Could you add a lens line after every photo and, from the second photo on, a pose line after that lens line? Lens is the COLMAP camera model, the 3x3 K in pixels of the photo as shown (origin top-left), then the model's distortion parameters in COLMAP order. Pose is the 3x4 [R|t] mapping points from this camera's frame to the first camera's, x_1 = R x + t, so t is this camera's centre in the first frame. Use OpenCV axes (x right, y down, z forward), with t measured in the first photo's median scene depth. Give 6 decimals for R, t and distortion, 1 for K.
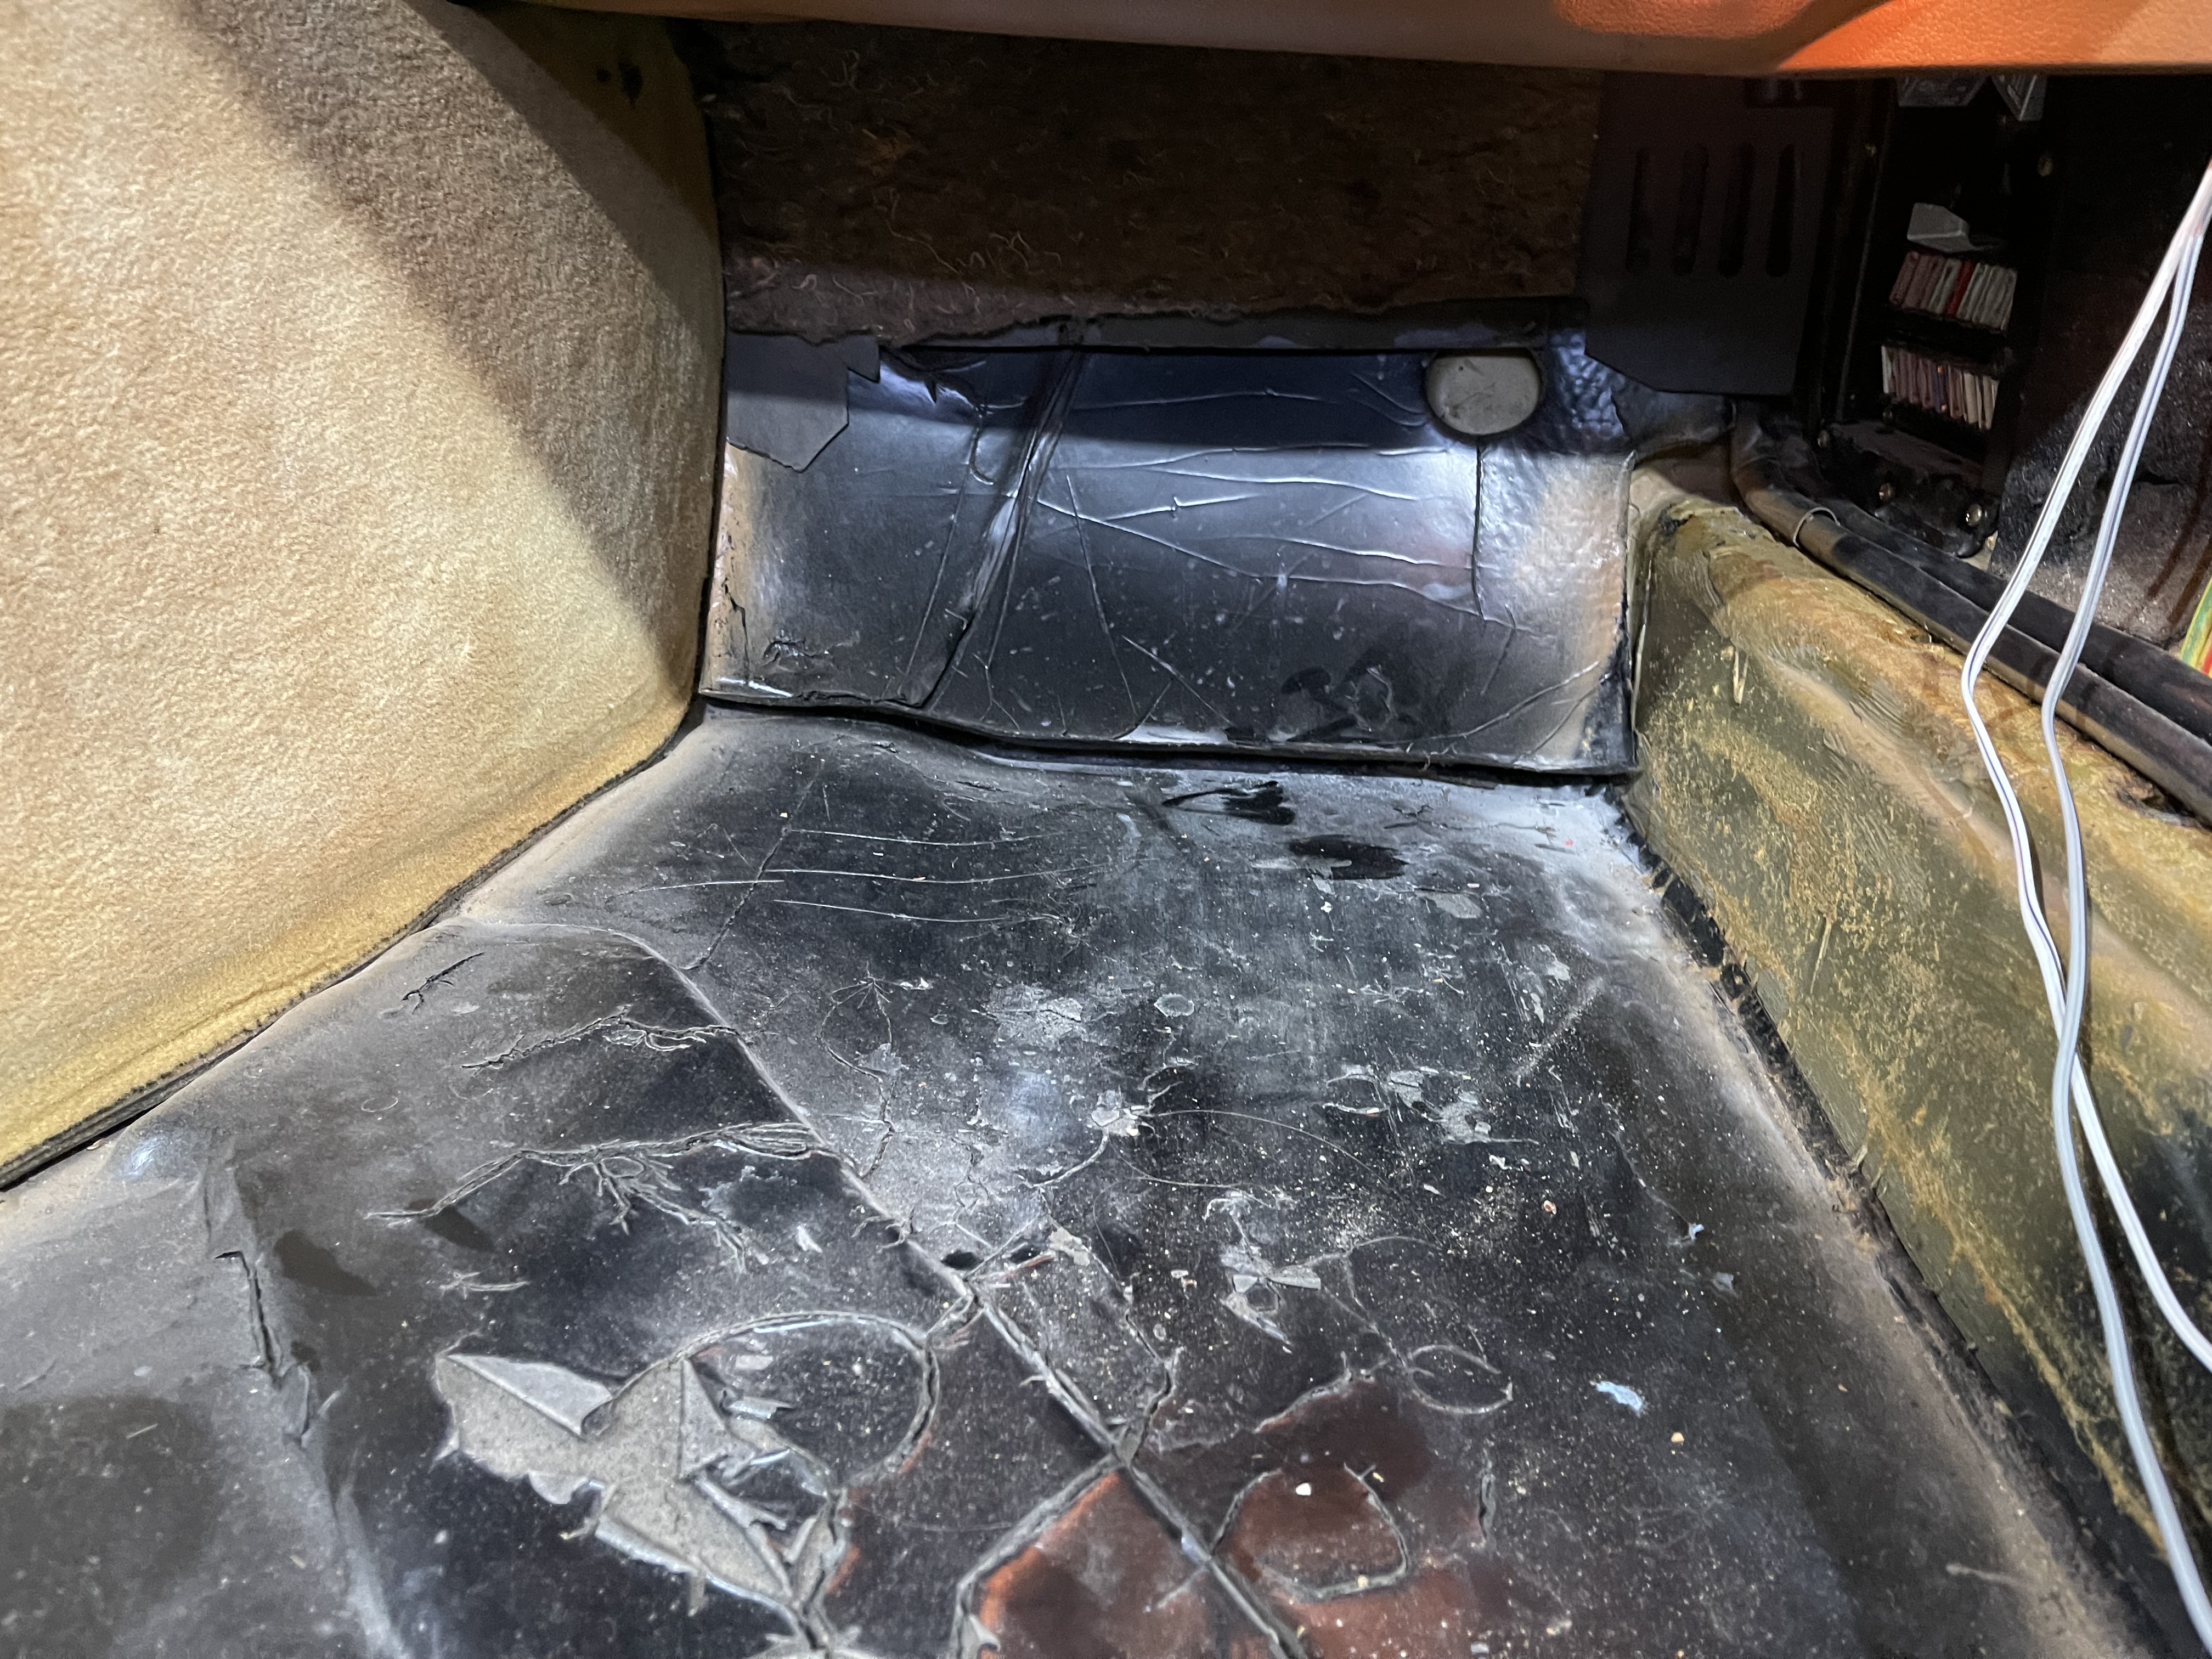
lens RADIAL K [[1673.8, 0, 1106.0], [0, 1673.8, 829.5], [0, 0, 1]] dist [0.042849, -0.032306]
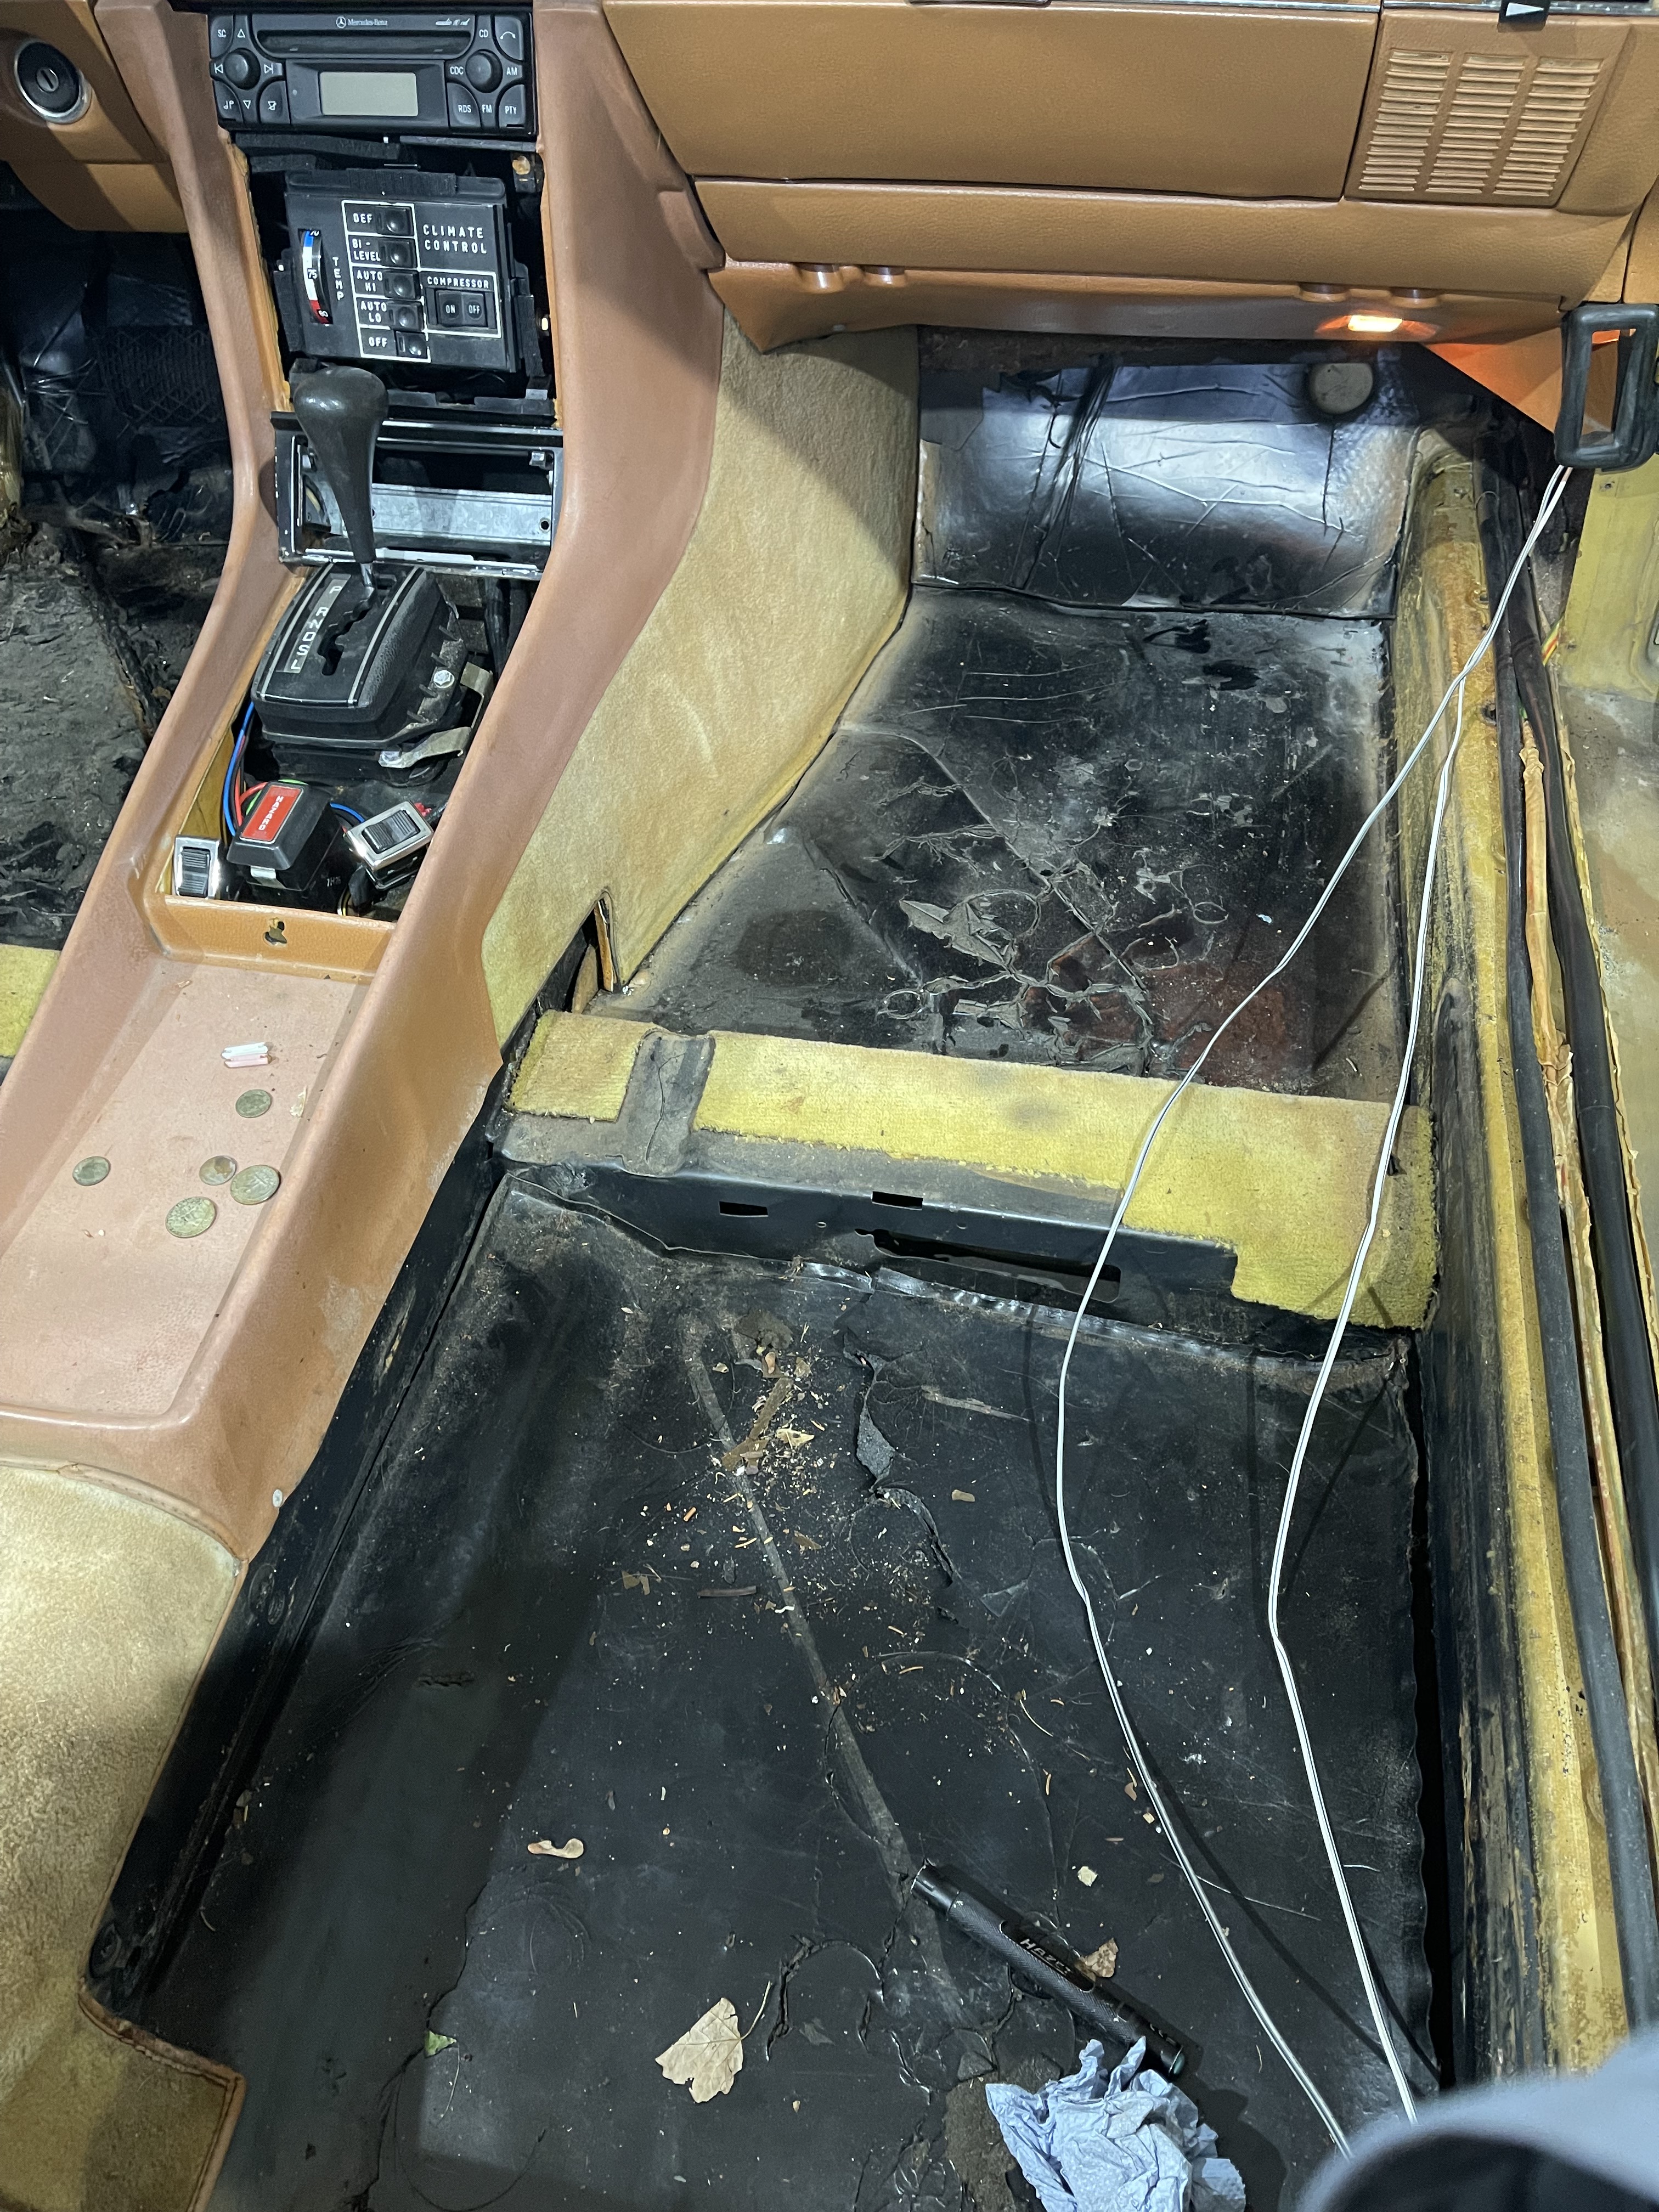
lens RADIAL K [[1647.5, 0, 829.5], [0, 1647.5, 1106.0], [0, 0, 1]] dist [0.004179, -0.003546]
pose [[0.980901, 0.039589, -0.190436, 0.084396], [0.043245, 0.910174, 0.411962, -0.452718], [0.189639, -0.412329, 0.891079, -1.424438]]
